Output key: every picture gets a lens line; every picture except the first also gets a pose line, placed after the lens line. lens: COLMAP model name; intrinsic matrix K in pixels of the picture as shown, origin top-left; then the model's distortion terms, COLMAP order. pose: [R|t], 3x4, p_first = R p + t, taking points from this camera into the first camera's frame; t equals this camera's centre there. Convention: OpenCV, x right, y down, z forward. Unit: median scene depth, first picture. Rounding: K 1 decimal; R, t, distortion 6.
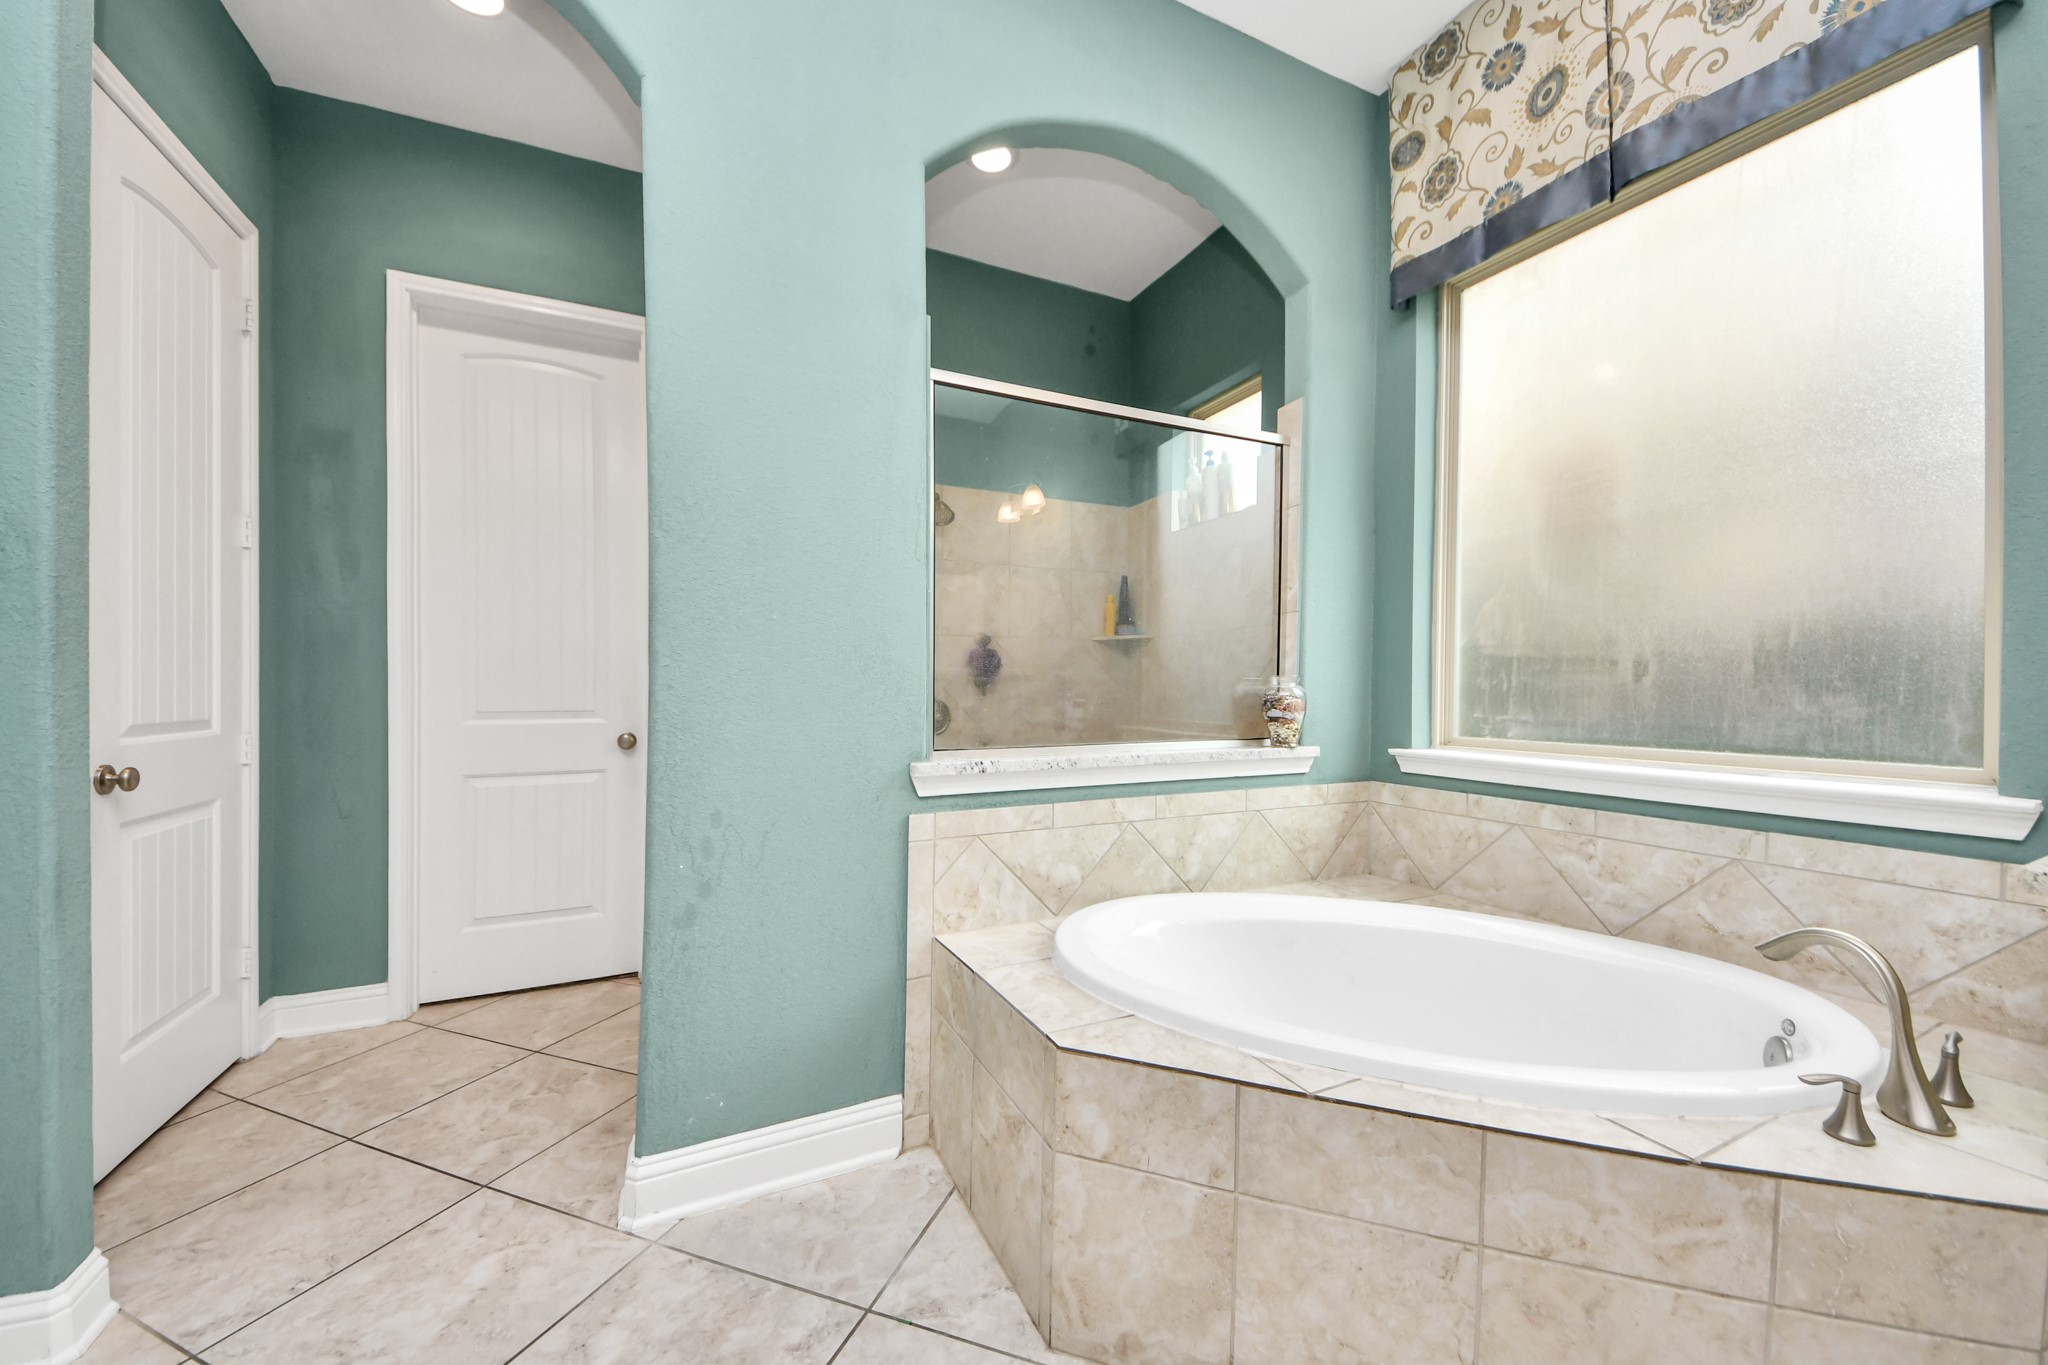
lens RADIAL K [[758.1, 0, 1019.0], [0, 758.1, 702.9], [0, 0, 1]] dist [-0.001606, -0.007992]
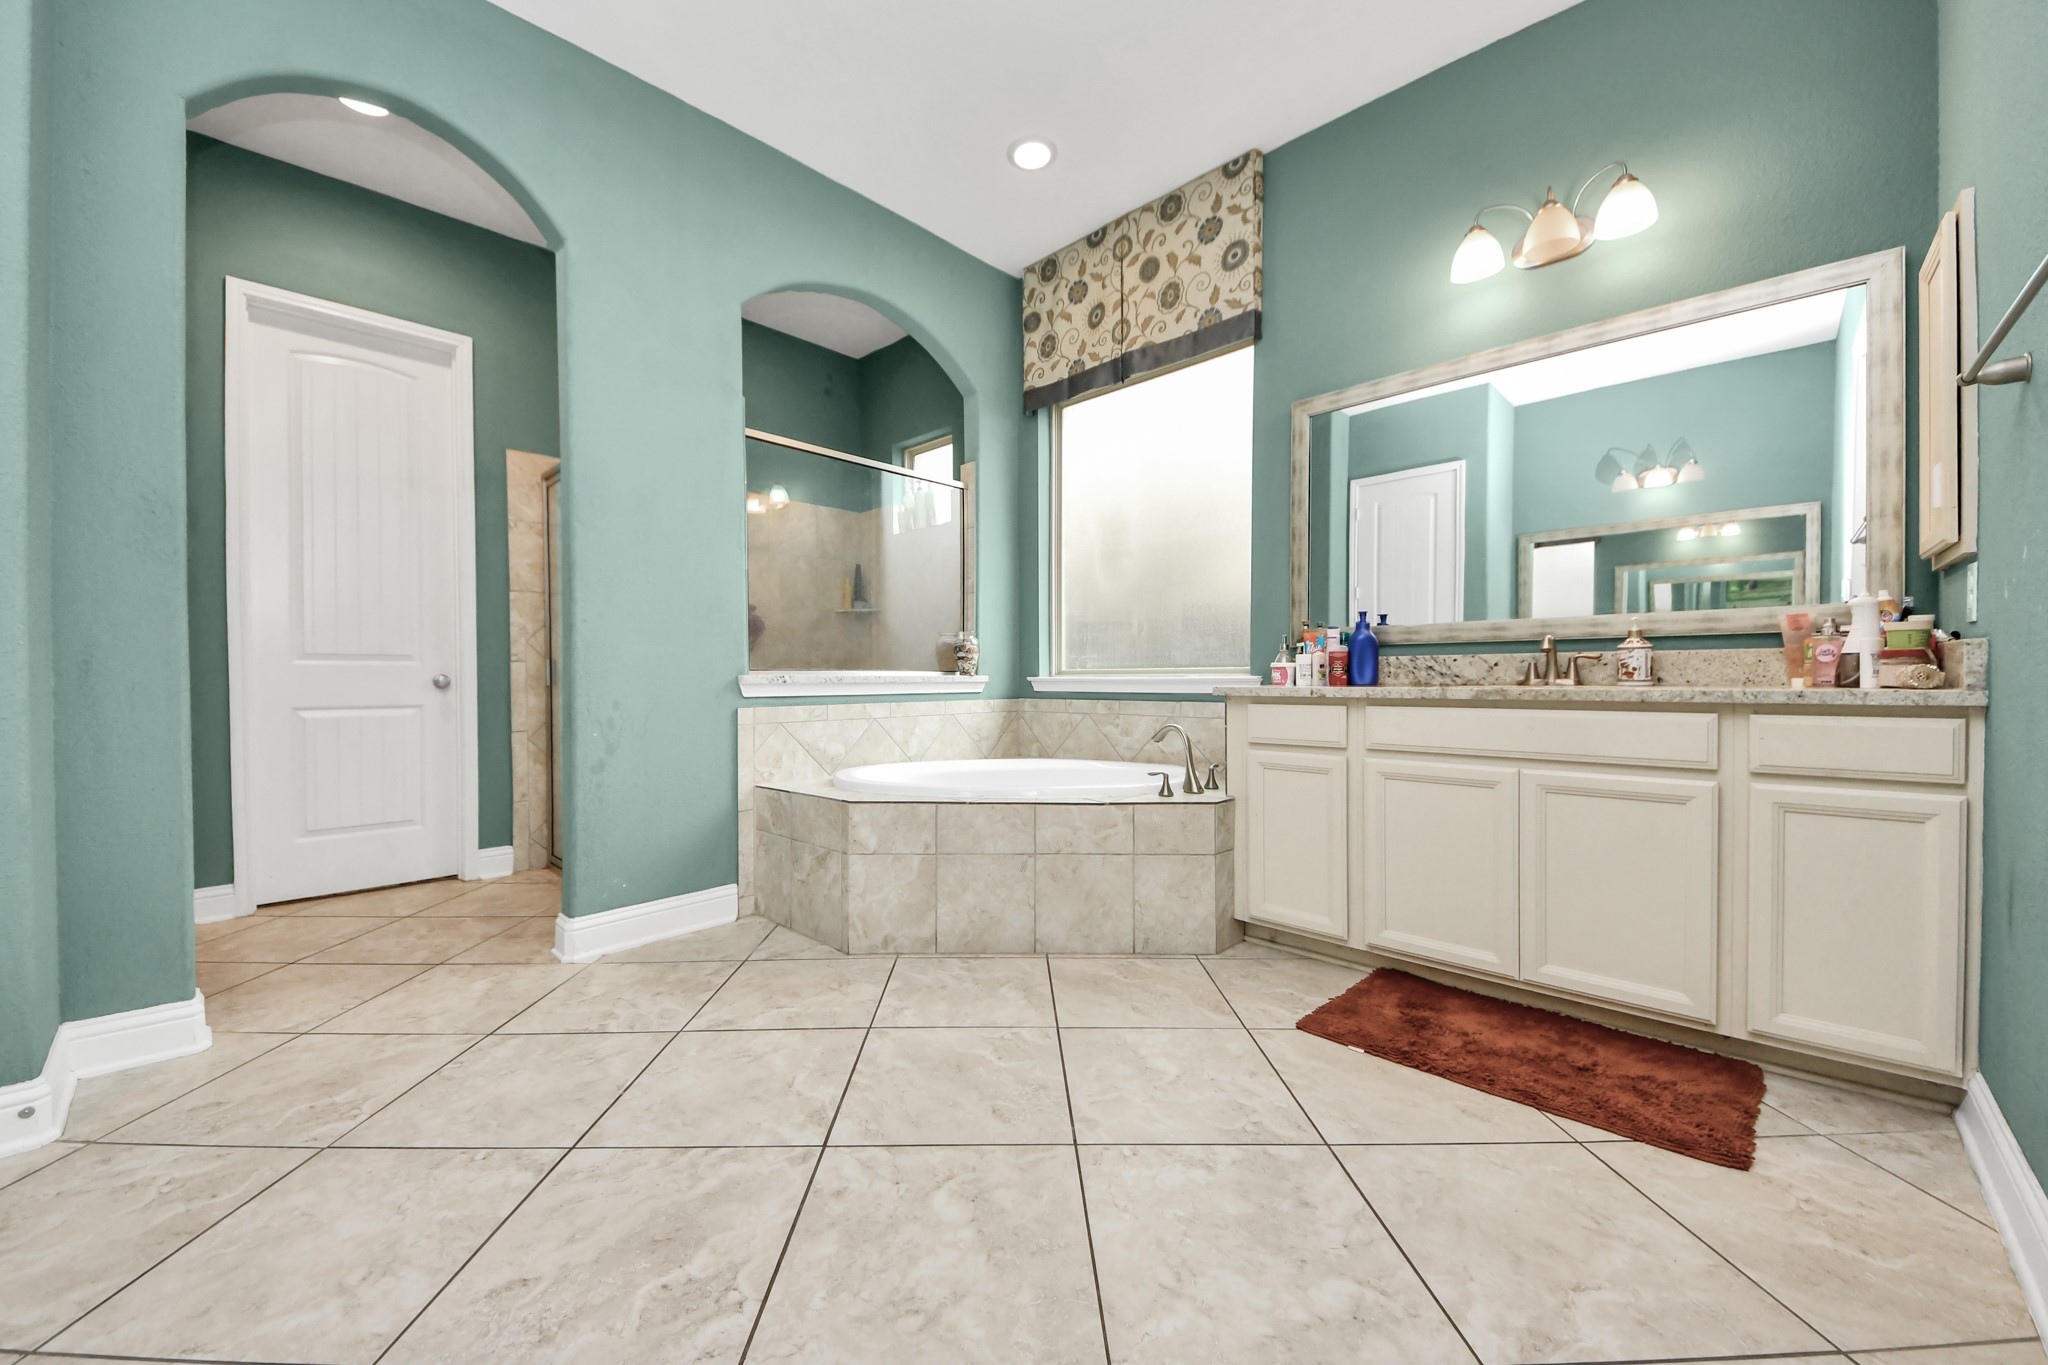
lens RADIAL K [[758.1, 0, 1015.6], [0, 758.1, 692.1], [0, 0, 1]] dist [-0.001606, -0.007992]
pose [[0.930668, -0.011244, 0.365691, -0.168855], [0.010336, 0.999937, 0.004442, 0.102641], [-0.365718, -0.000355, 0.930726, -0.639955]]
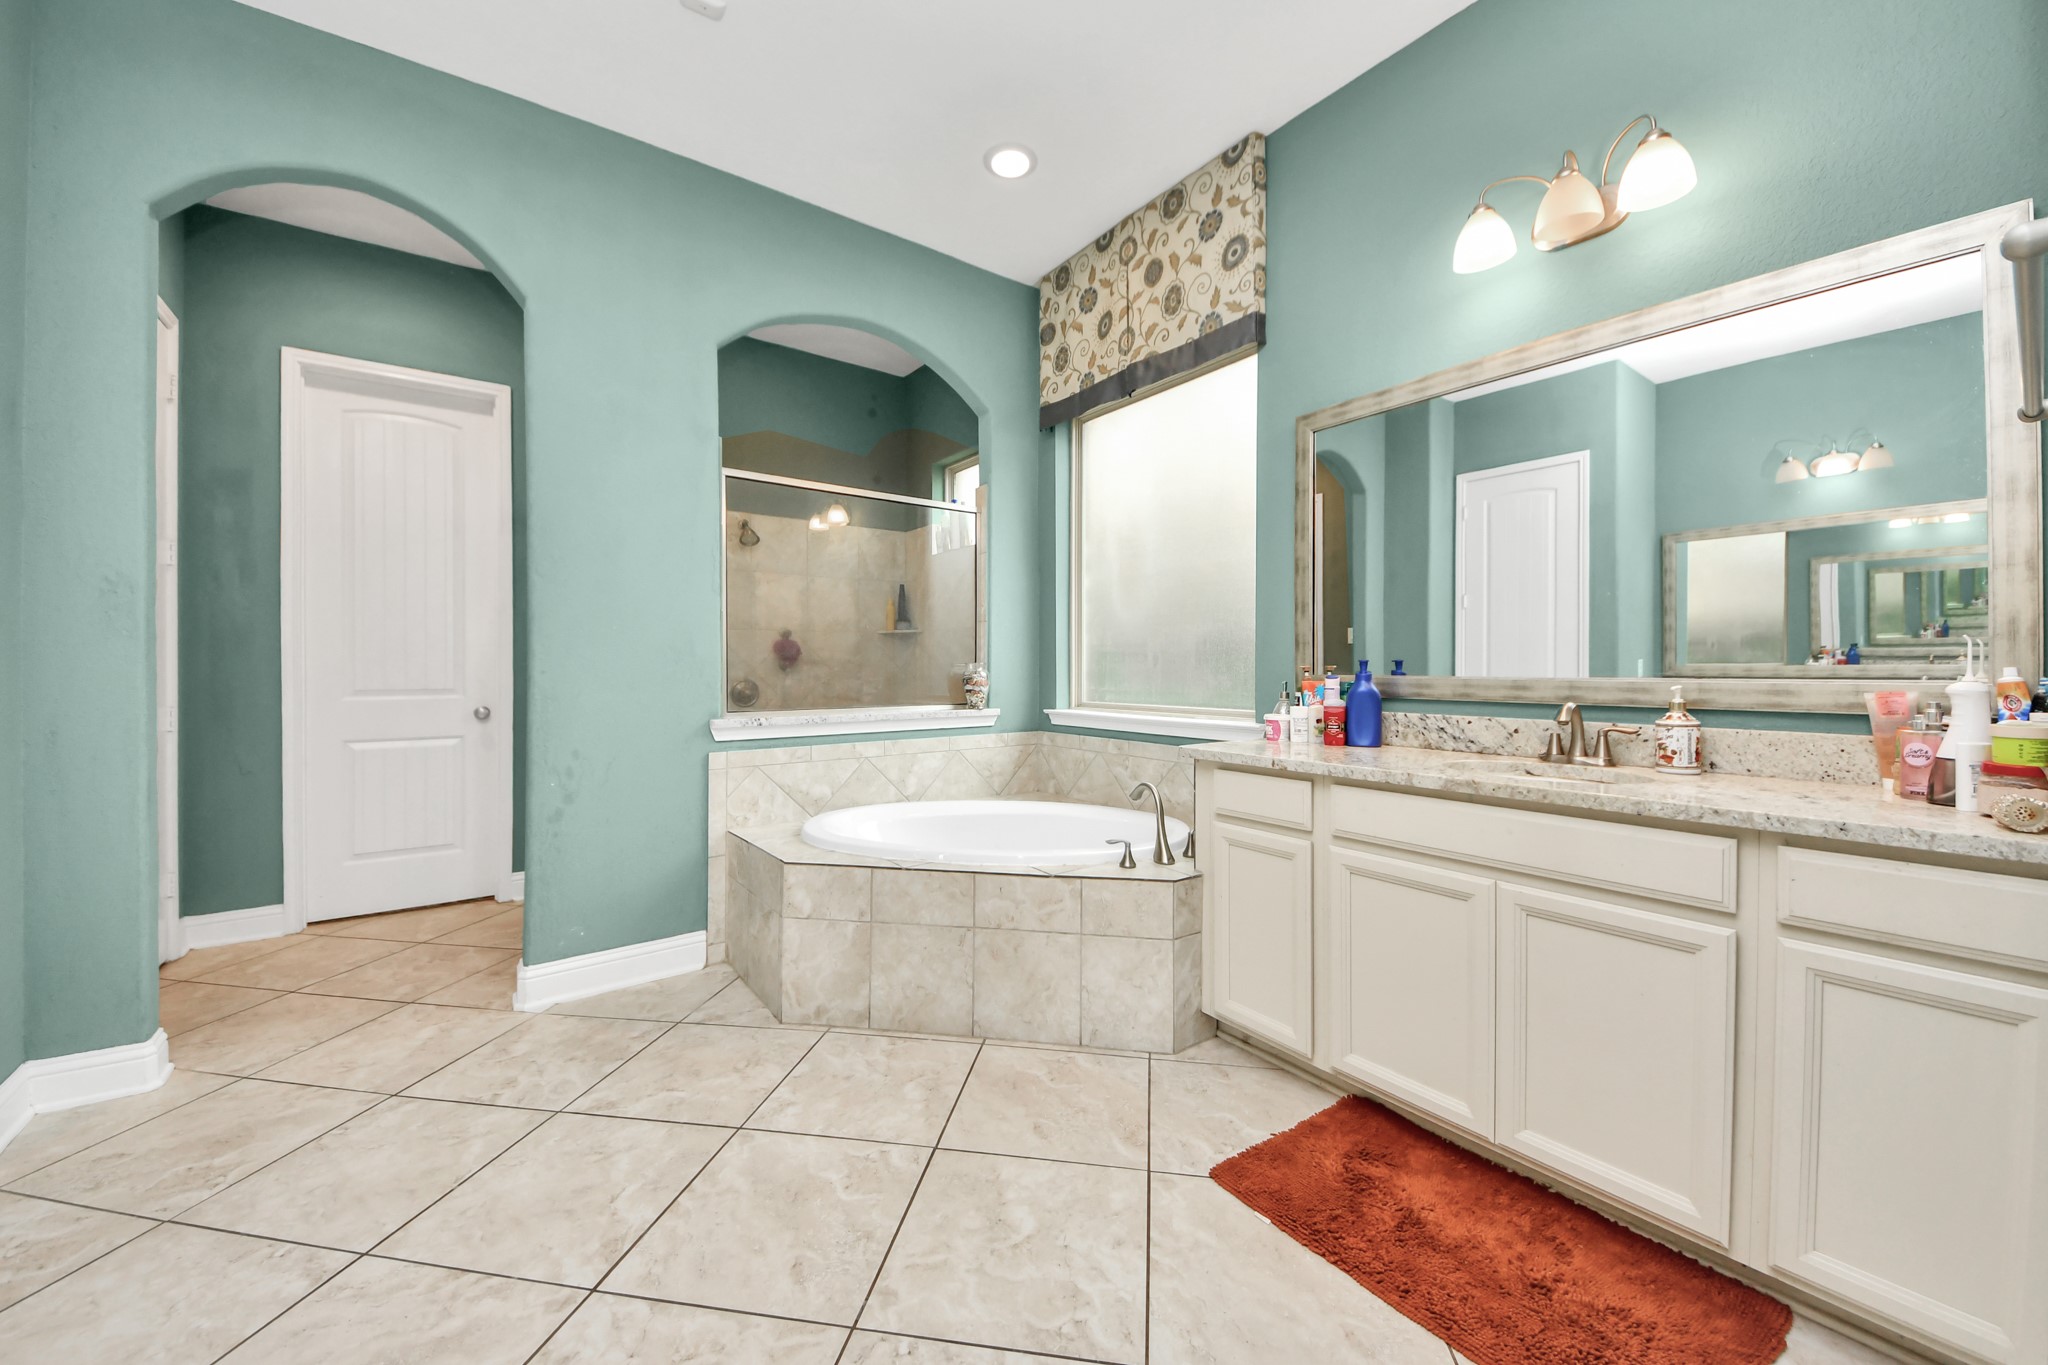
lens RADIAL K [[758.1, 0, 1043.1], [0, 758.1, 681.0], [0, 0, 1]] dist [-0.001606, -0.007992]
pose [[0.975970, -0.005587, 0.217832, 0.173479], [0.005120, 0.999983, 0.002707, -0.003114], [-0.217844, -0.001527, 0.975982, -0.633631]]
